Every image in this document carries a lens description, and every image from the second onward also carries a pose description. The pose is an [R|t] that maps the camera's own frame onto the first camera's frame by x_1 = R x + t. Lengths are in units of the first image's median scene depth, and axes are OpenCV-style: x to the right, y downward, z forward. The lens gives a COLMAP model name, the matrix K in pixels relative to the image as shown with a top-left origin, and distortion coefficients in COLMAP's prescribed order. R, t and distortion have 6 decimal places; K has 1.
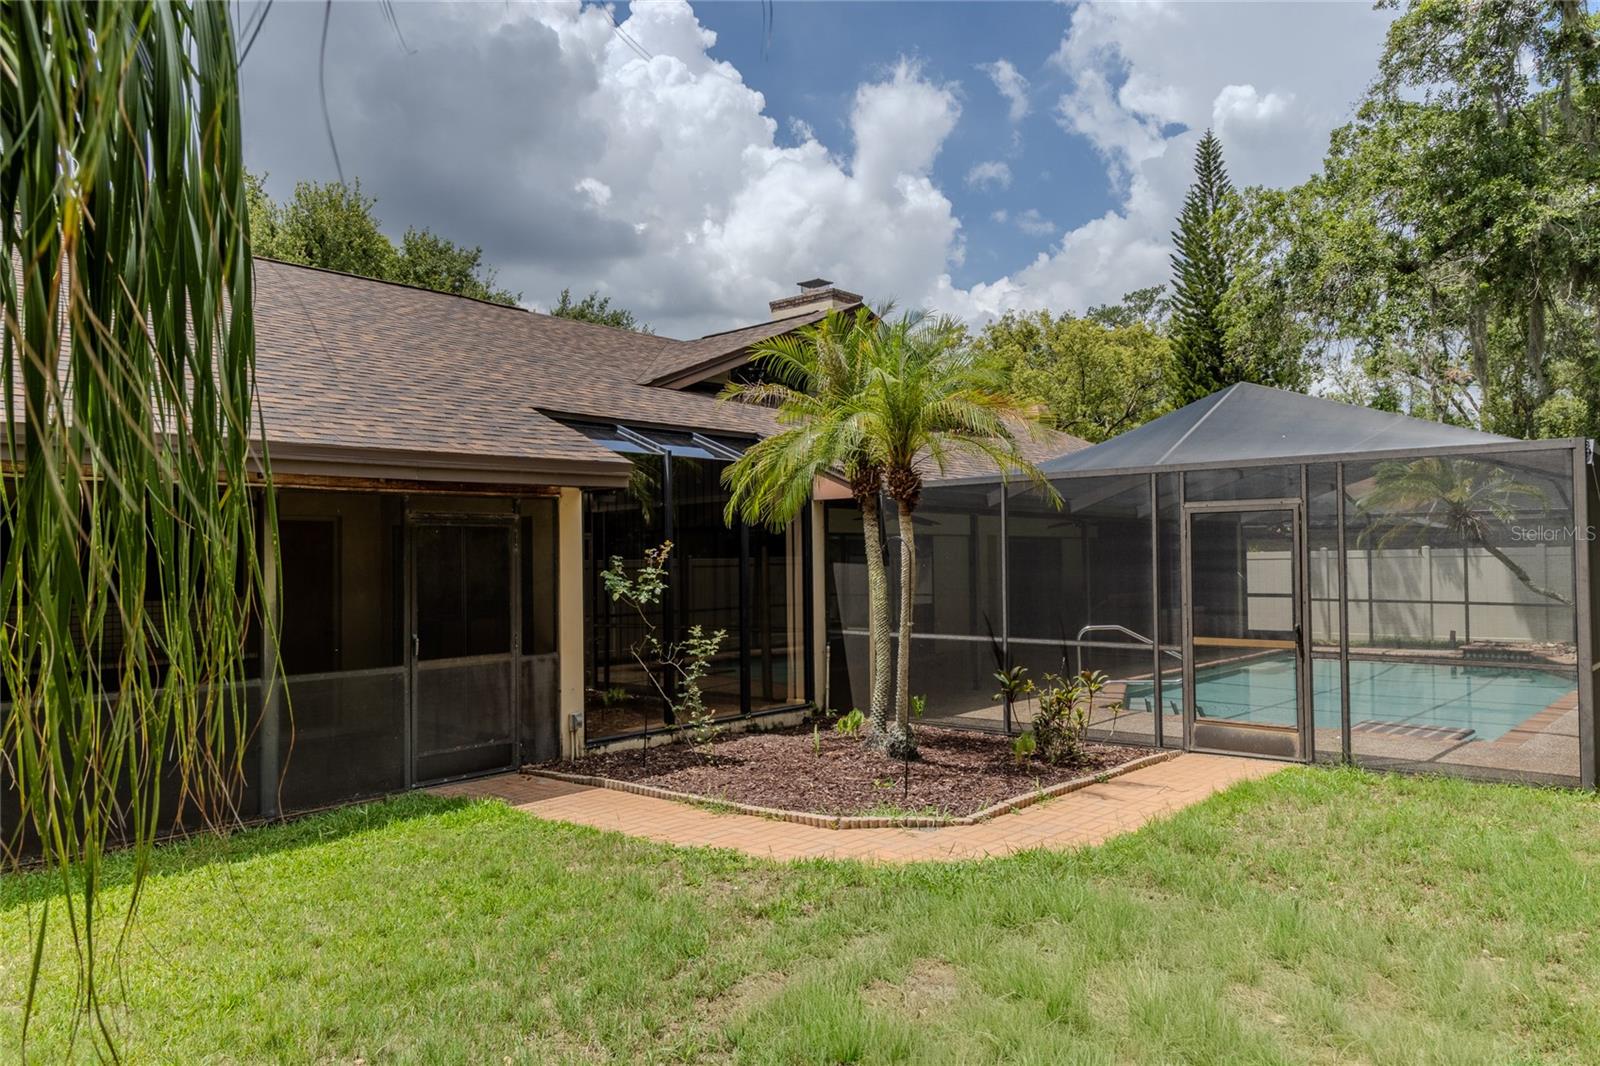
lens RADIAL K [[1118.4, 0, 813.6], [0, 1118.4, 530.1], [0, 0, 1]] dist [0.023771, -0.001835]
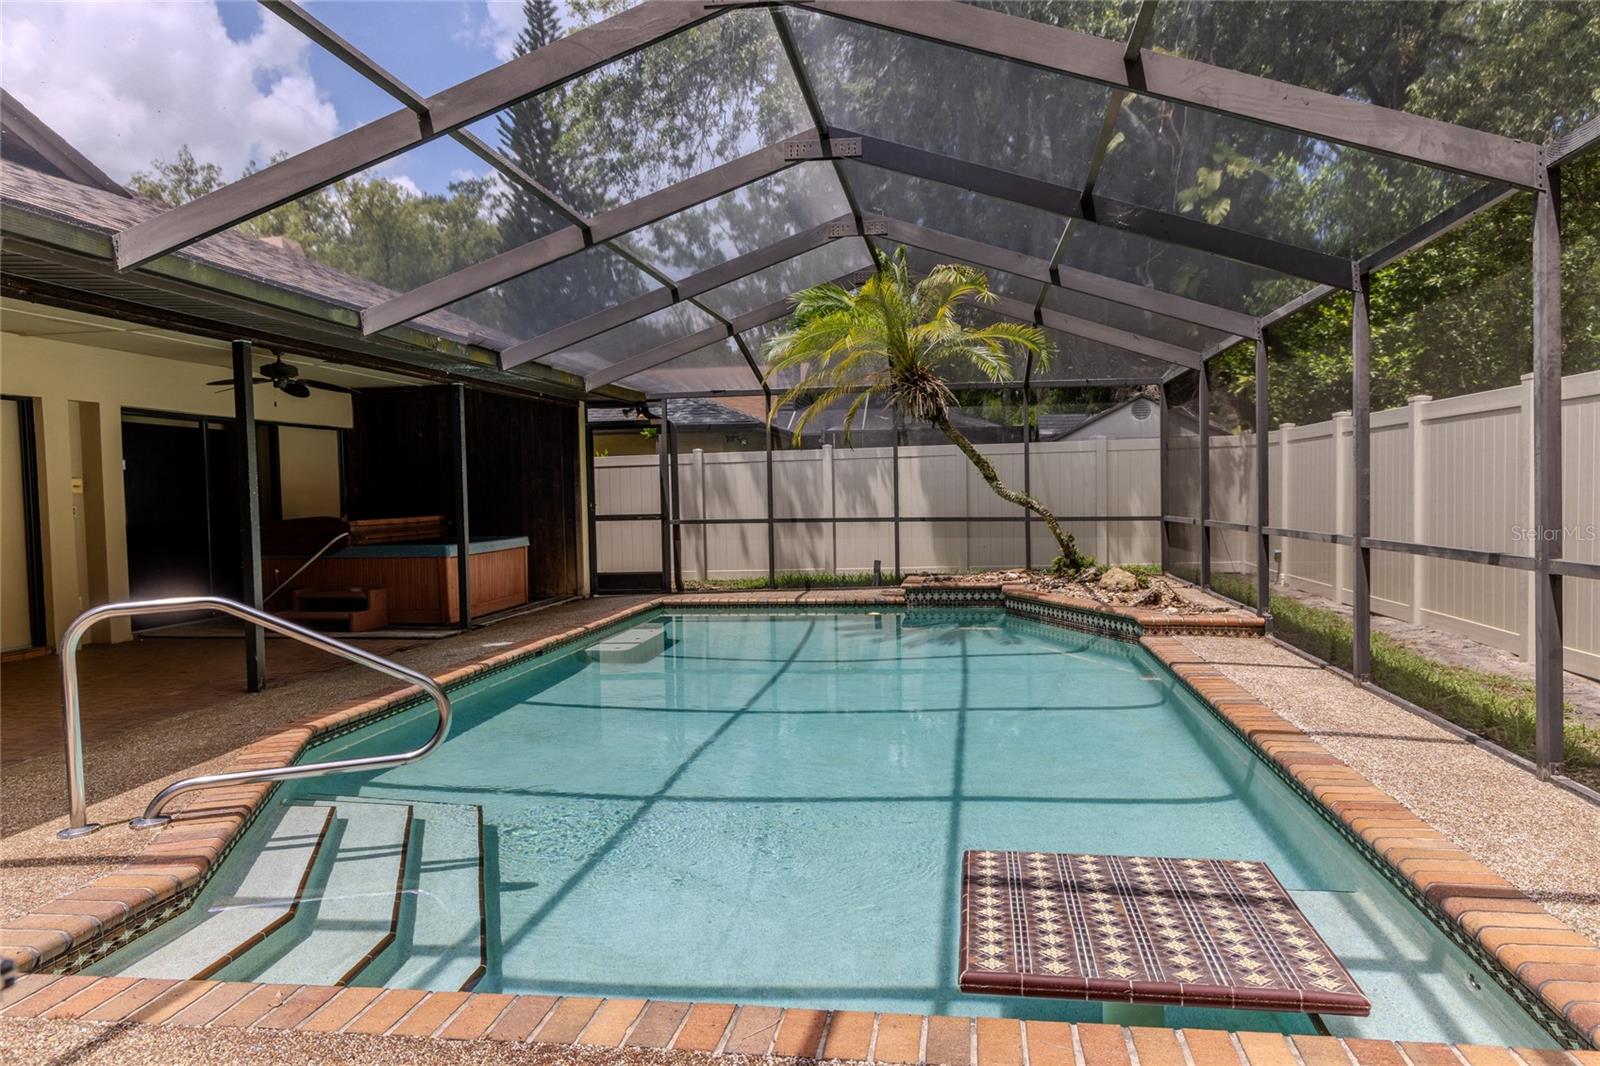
lens RADIAL K [[1118.4, 0, 809.8], [0, 1118.4, 531.2], [0, 0, 1]] dist [0.023771, -0.001835]
pose [[0.844671, -0.027200, 0.534594, 0.152843], [-0.001694, 0.998567, 0.053484, 0.031968], [-0.535283, -0.046082, 0.843415, 0.409281]]
